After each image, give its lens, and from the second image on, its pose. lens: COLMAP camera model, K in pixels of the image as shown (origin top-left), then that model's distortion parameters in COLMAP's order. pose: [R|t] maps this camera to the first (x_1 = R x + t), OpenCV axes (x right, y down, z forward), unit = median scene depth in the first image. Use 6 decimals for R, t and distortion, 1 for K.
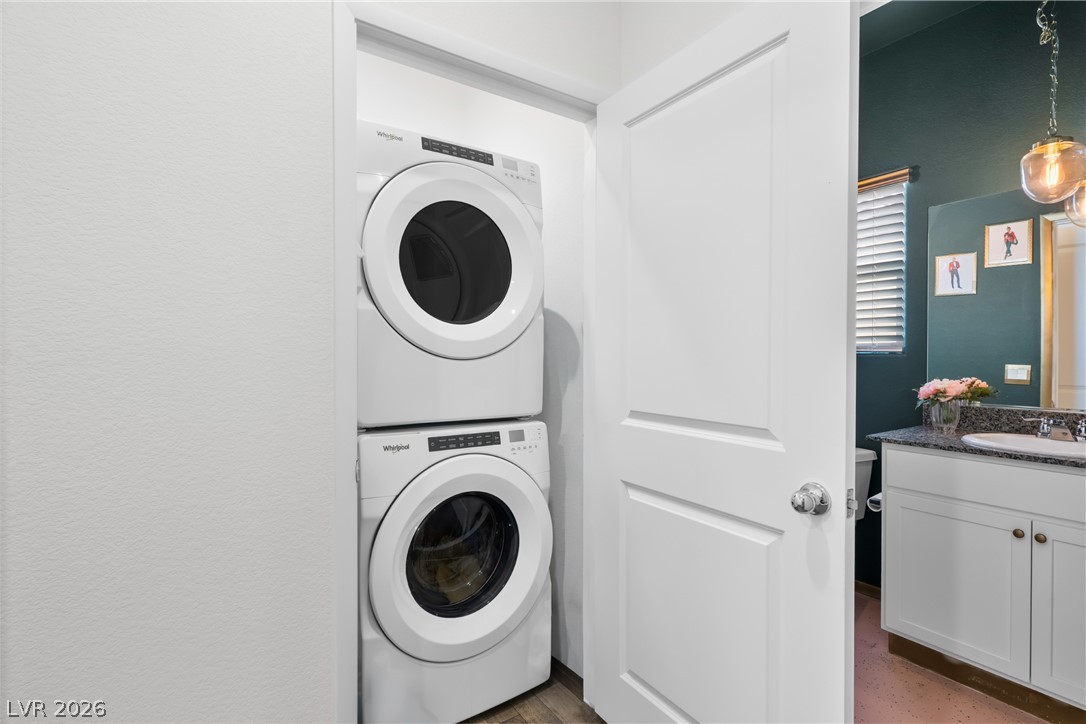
lens RADIAL K [[514.2, 0, 545.1], [0, 514.2, 357.7], [0, 0, 1]] dist [0.004302, -0.000306]
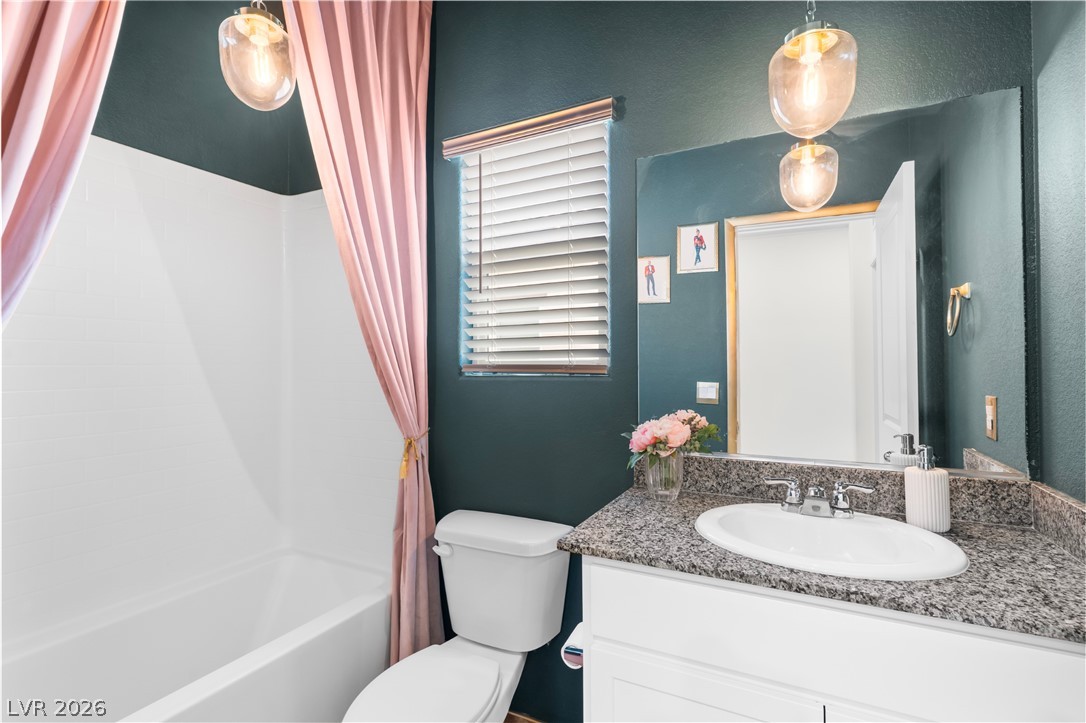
lens RADIAL K [[514.2, 0, 545.1], [0, 514.2, 357.2], [0, 0, 1]] dist [0.004302, -0.000306]
pose [[0.874770, 0.000480, 0.484537, 0.306730], [0.009645, 0.999784, -0.018404, -0.021995], [-0.484442, 0.020773, 0.874577, 0.465100]]
